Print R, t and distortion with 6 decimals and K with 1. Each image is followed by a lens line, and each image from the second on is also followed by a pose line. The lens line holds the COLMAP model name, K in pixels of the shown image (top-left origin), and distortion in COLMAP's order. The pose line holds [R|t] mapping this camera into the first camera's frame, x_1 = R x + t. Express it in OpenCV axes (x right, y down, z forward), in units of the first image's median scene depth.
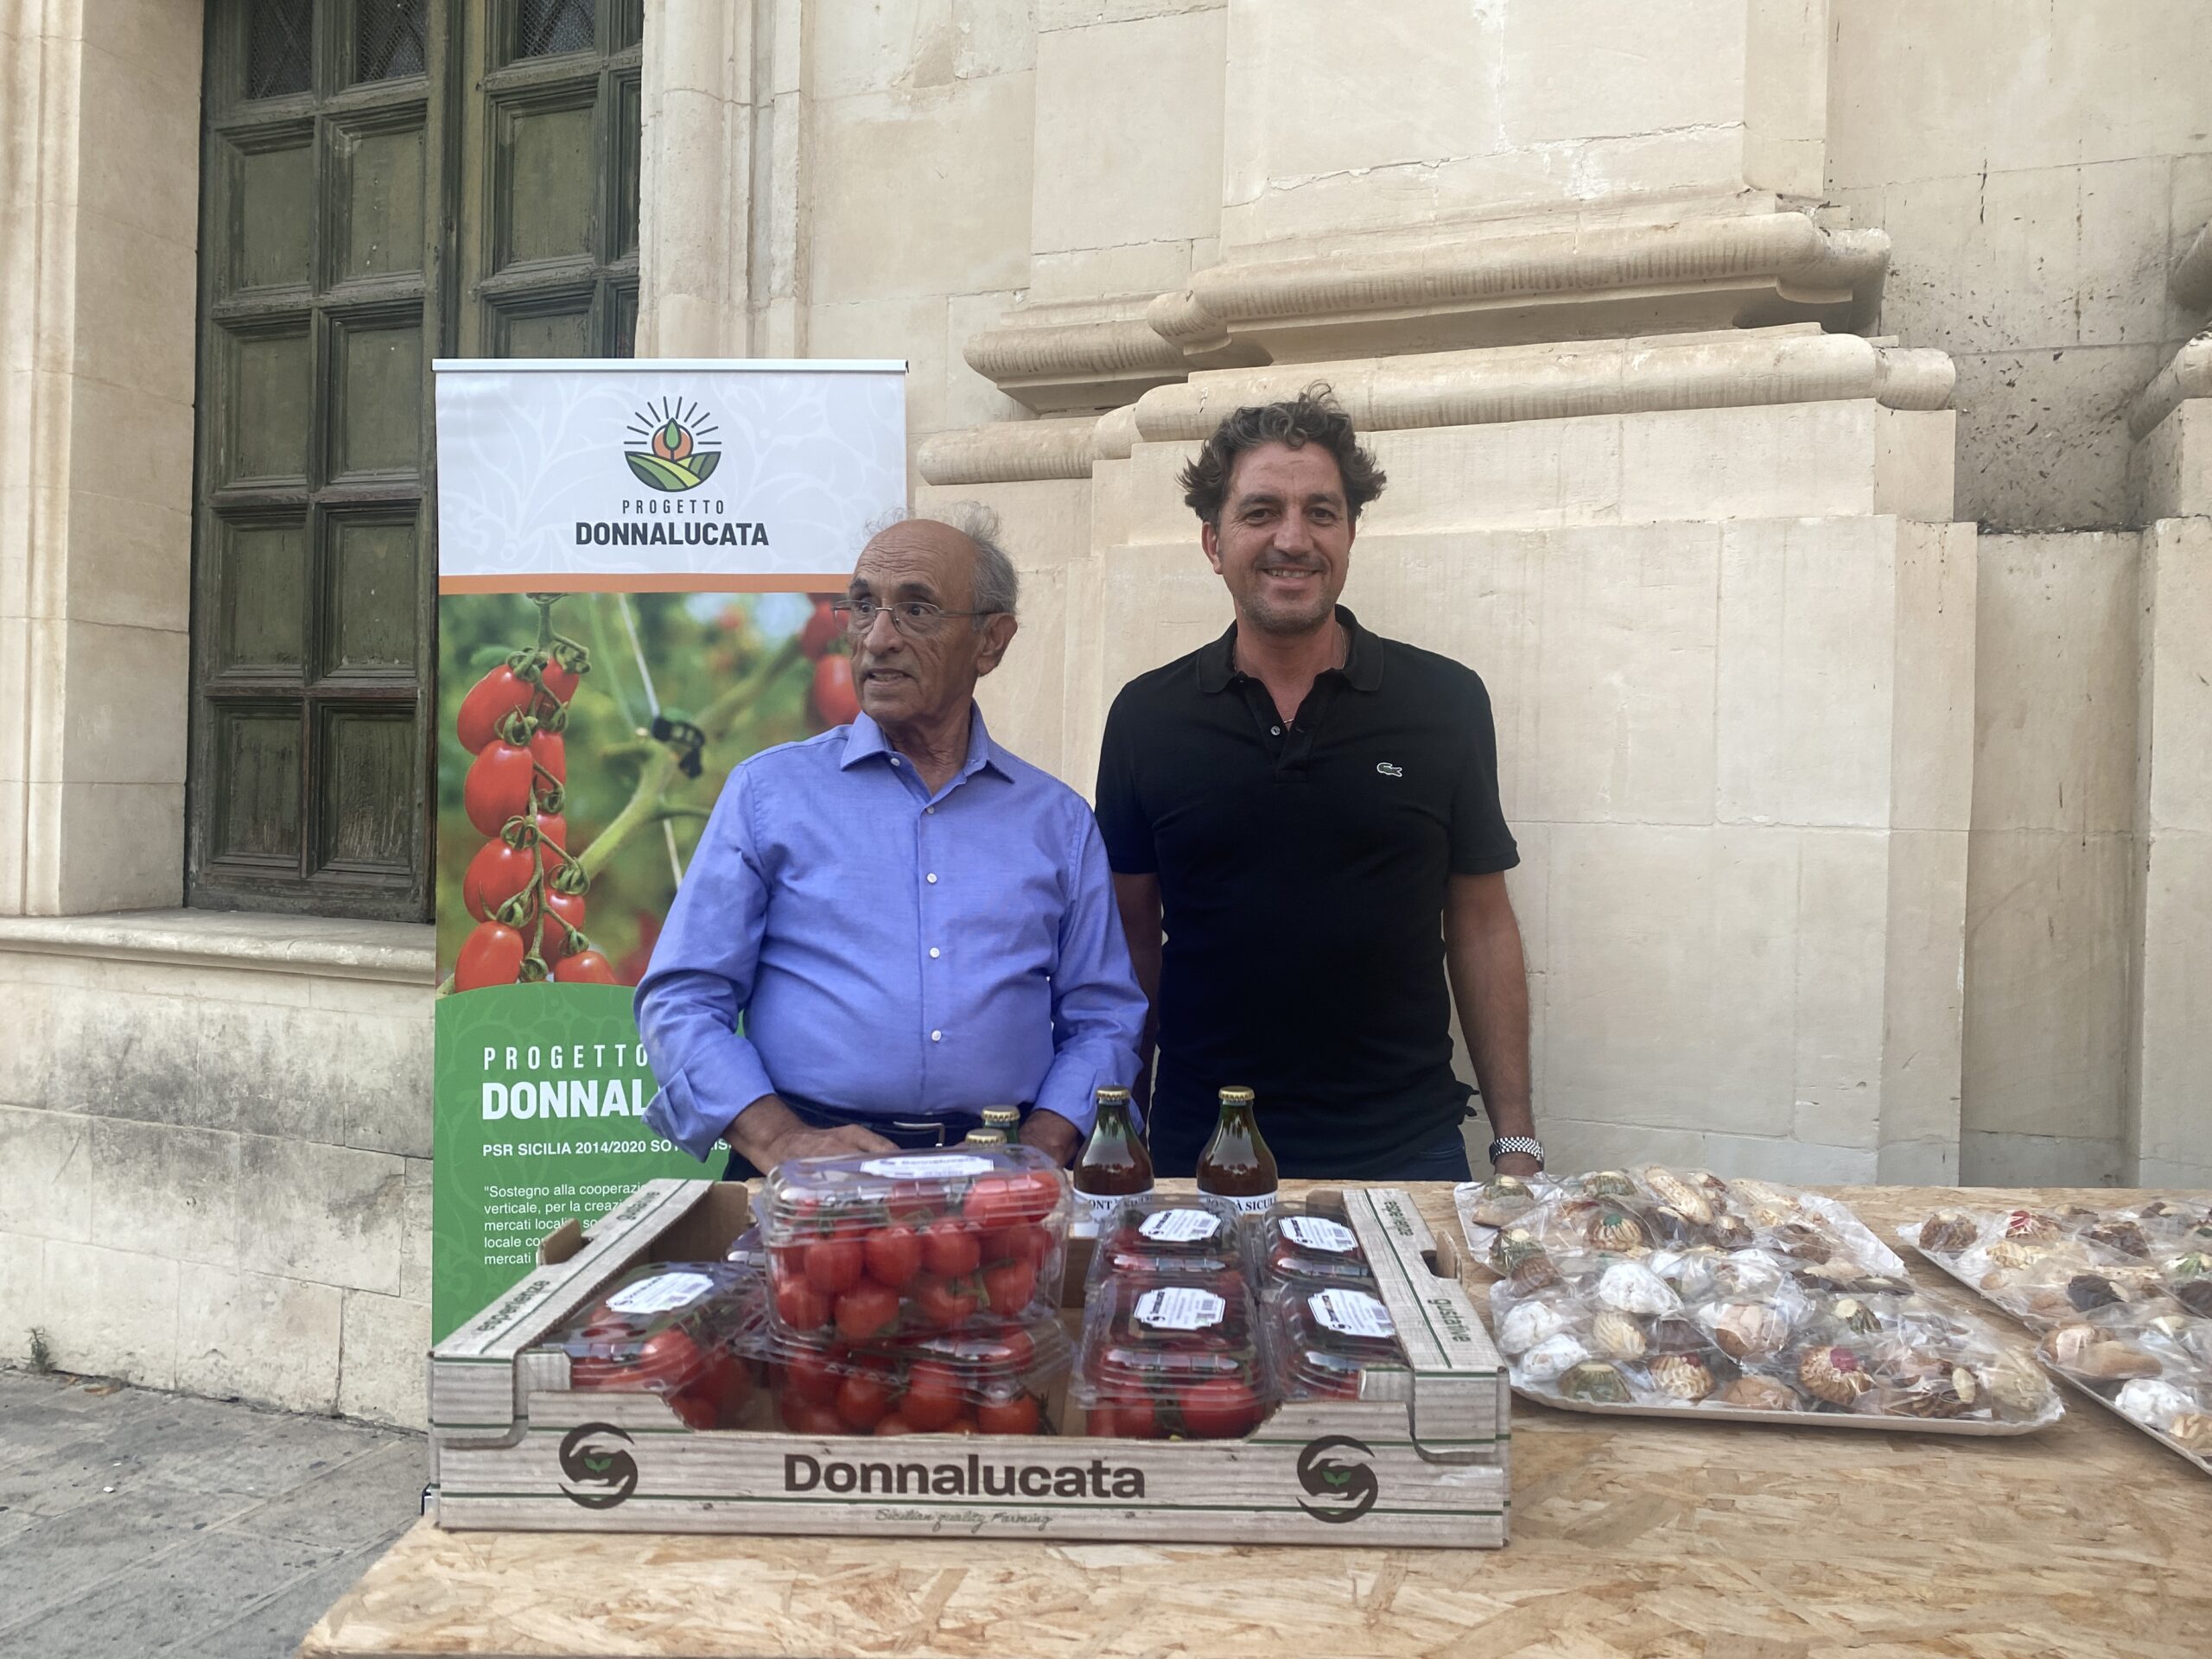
lens RADIAL K [[1653.7, 0, 1105.6], [0, 1653.7, 791.7], [0, 0, 1]] dist [0.082379, -0.094438]
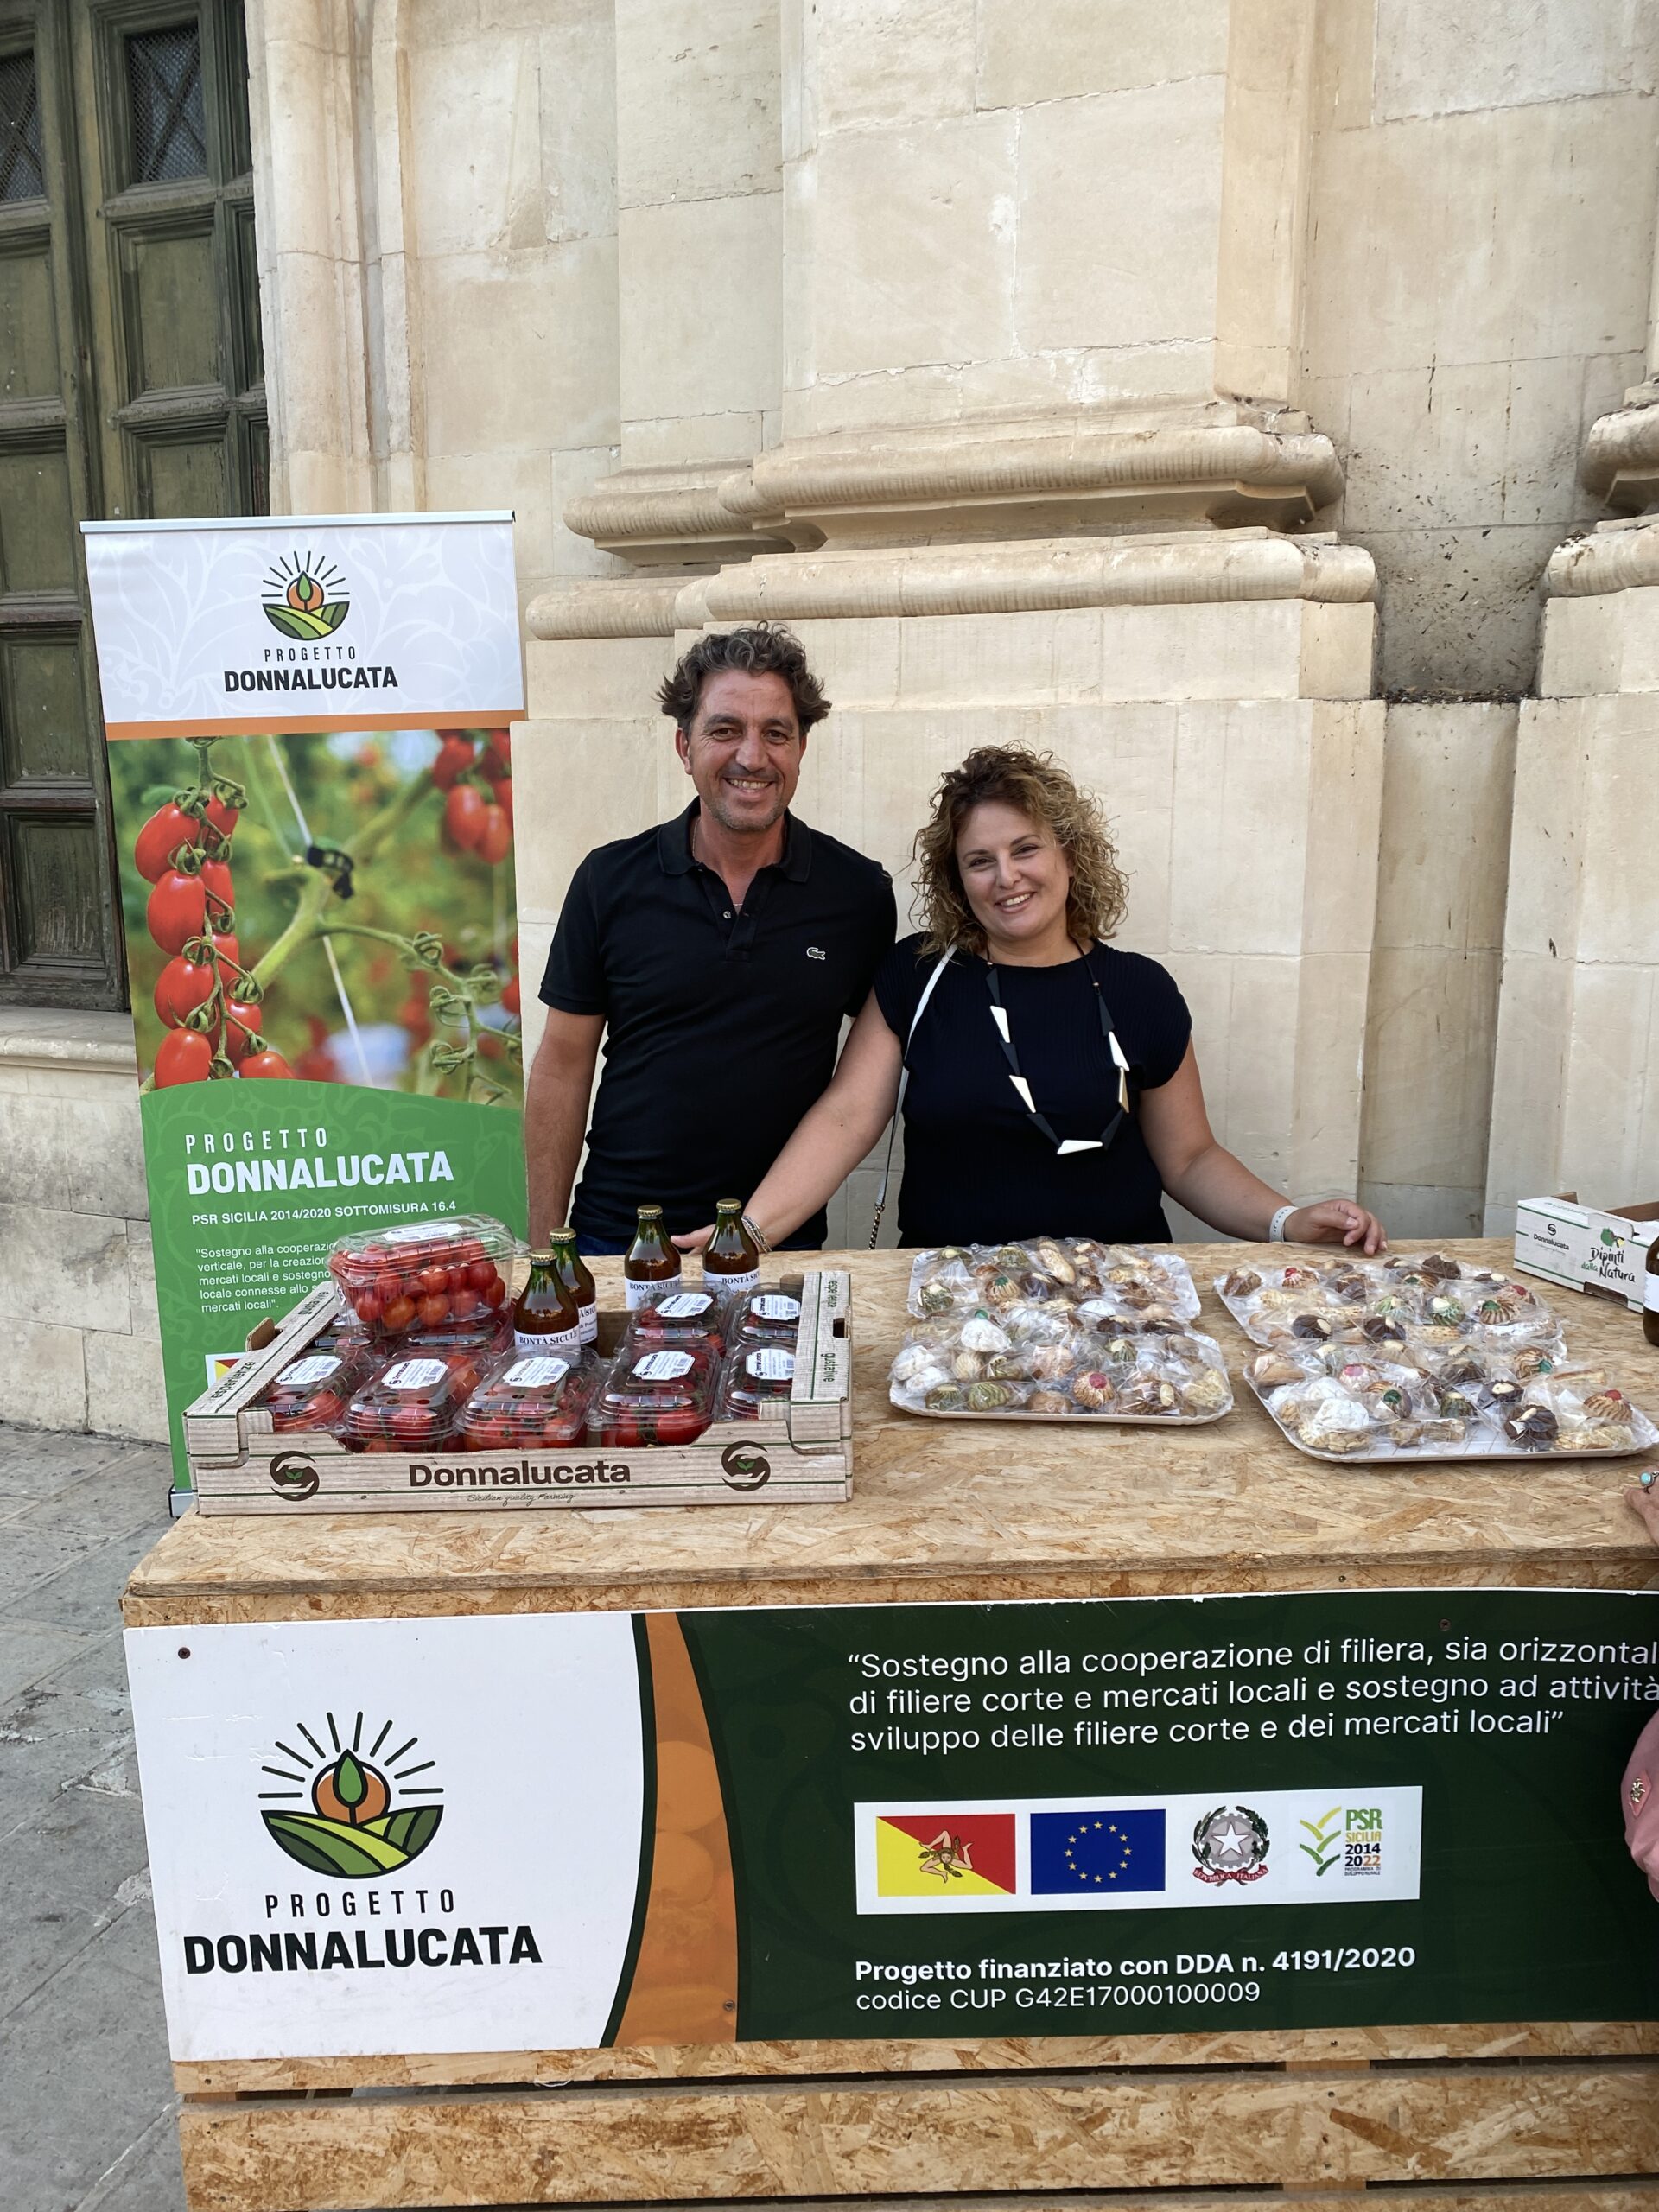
lens RADIAL K [[1683.3, 0, 846.6], [0, 1683.3, 1087.4], [0, 0, 1]] dist [0.010250, 0.000222]
pose [[0.999243, -0.027980, 0.027041, 0.060921], [0.022900, 0.984713, 0.172670, -0.073291], [-0.031459, -0.171920, 0.984608, -0.173825]]
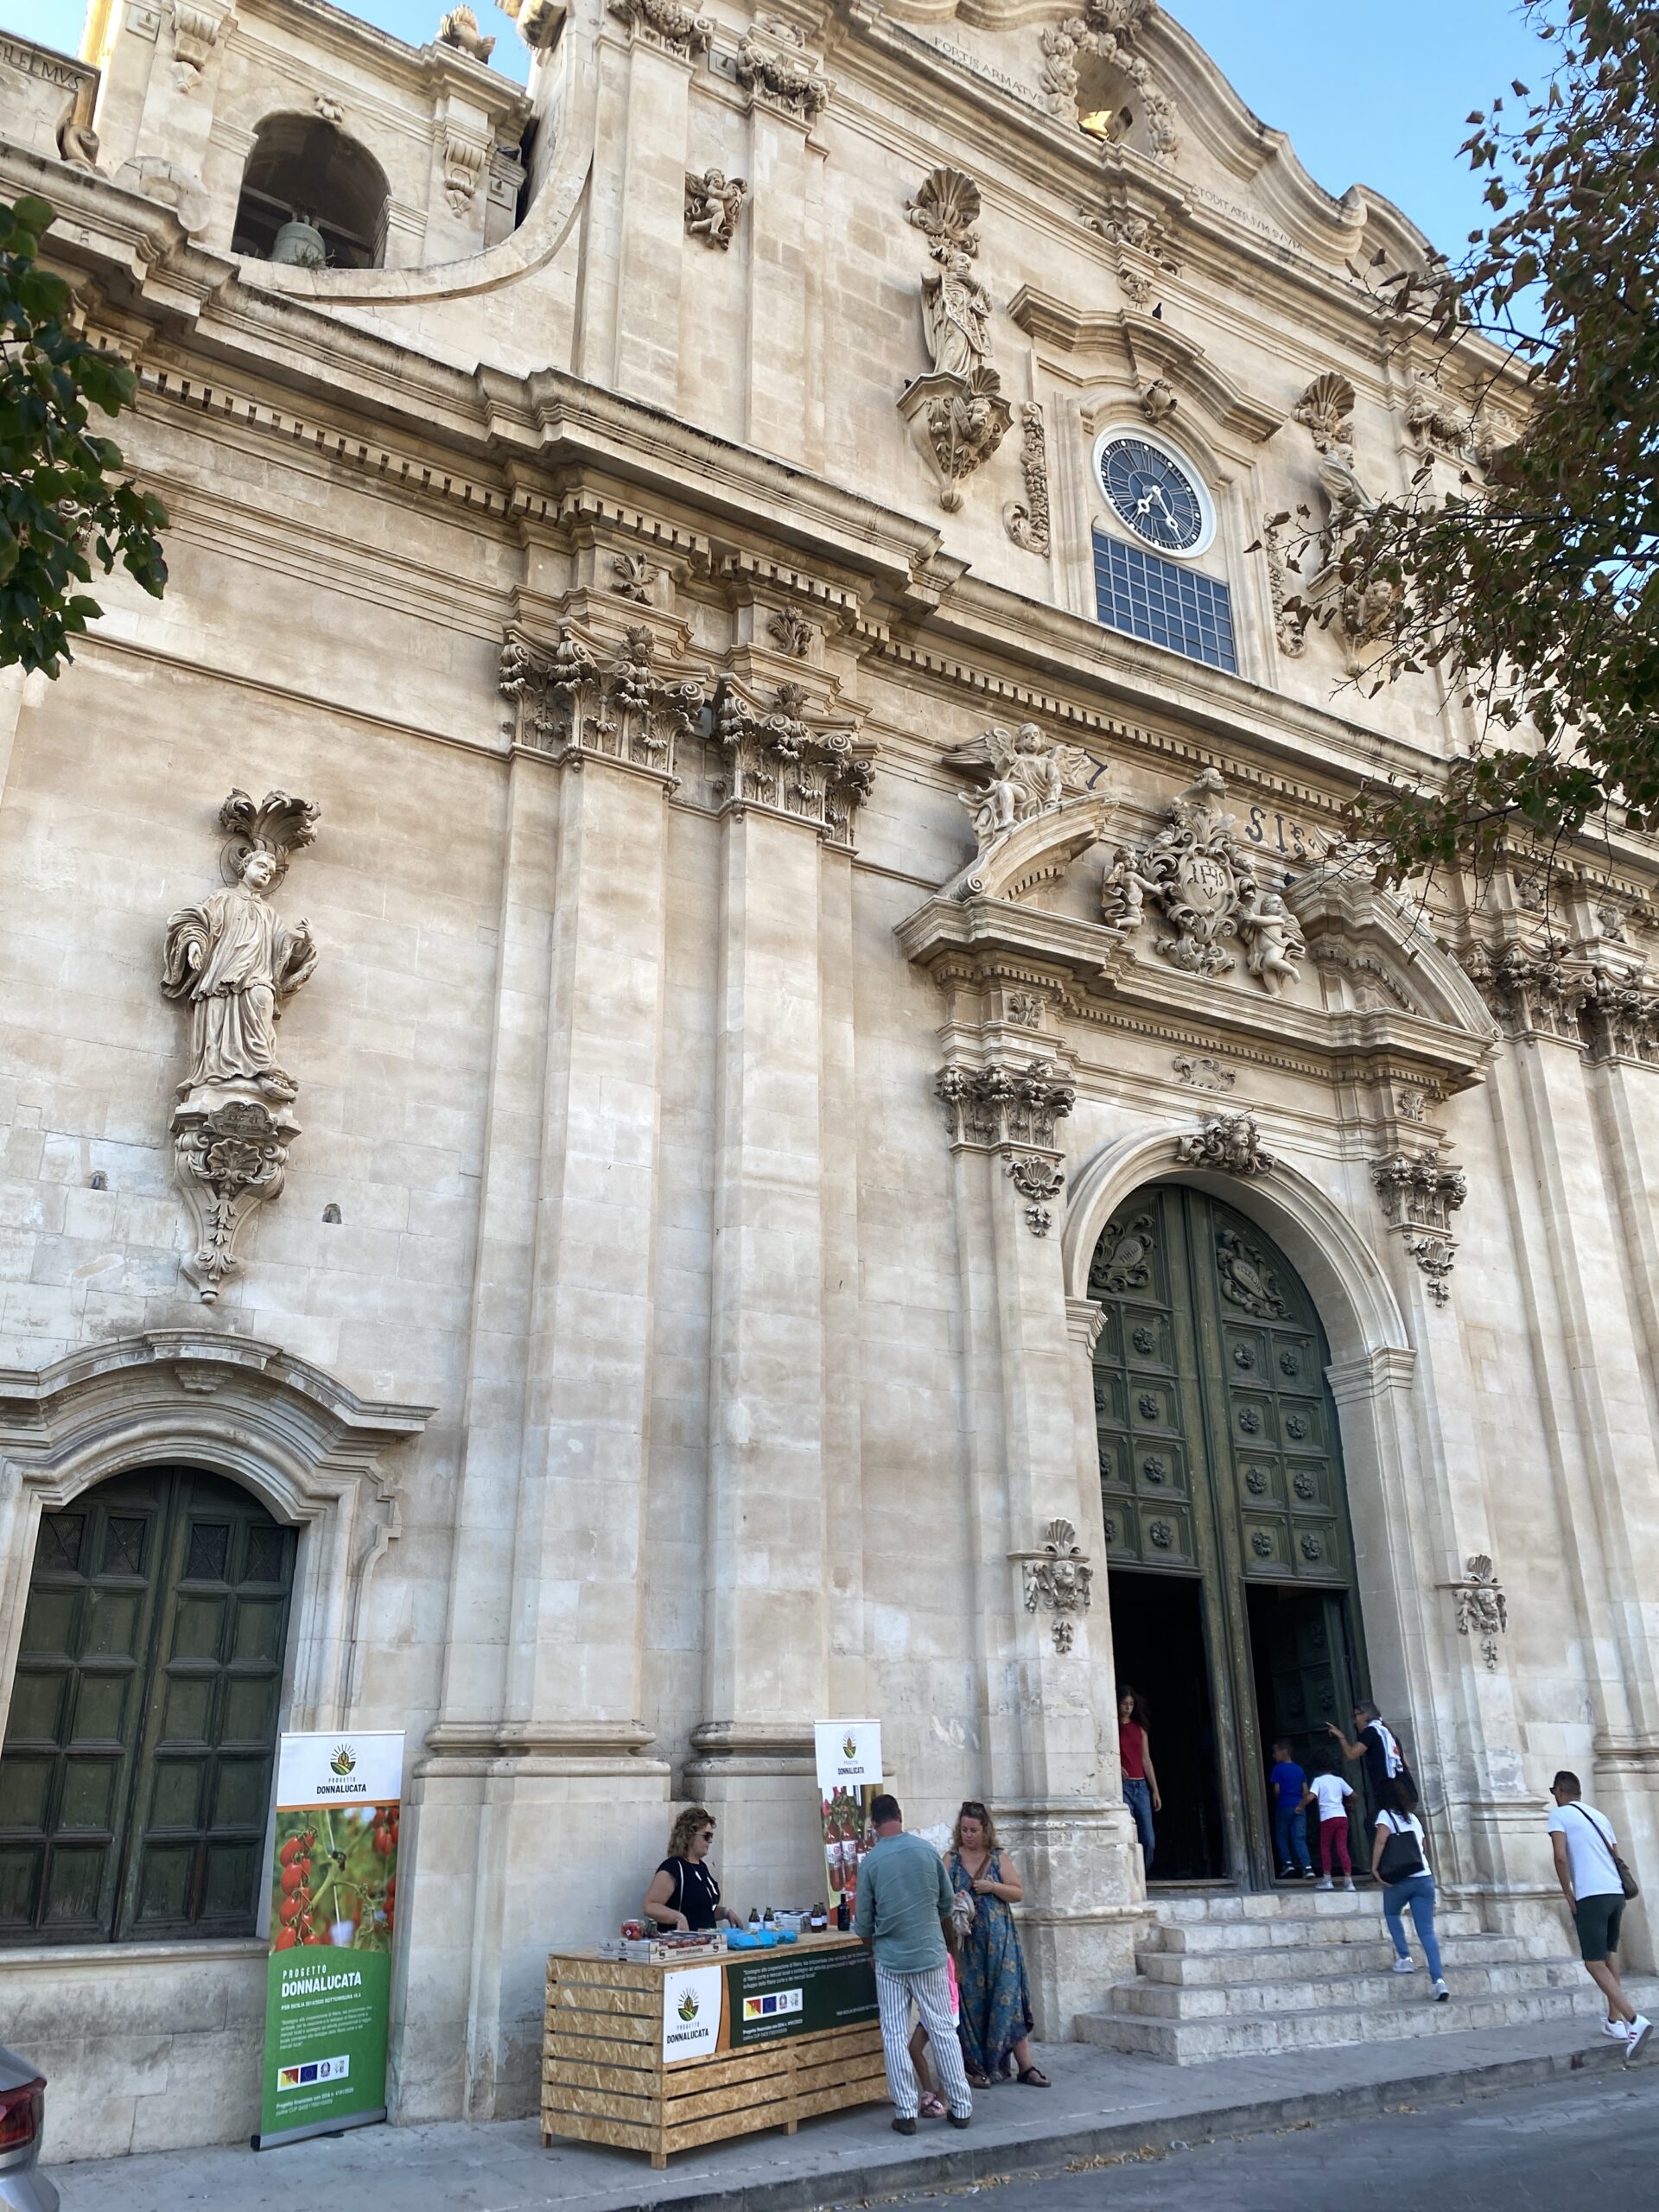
lens RADIAL K [[1703.2, 0, 823.0], [0, 1703.2, 1105.3], [0, 0, 1]] dist [0.021280, -0.016066]
pose [[0.624717, 0.267893, 0.733459, -2.506432], [0.022318, 0.932797, -0.359710, -0.179735], [-0.780533, 0.241087, 0.576755, -1.997599]]
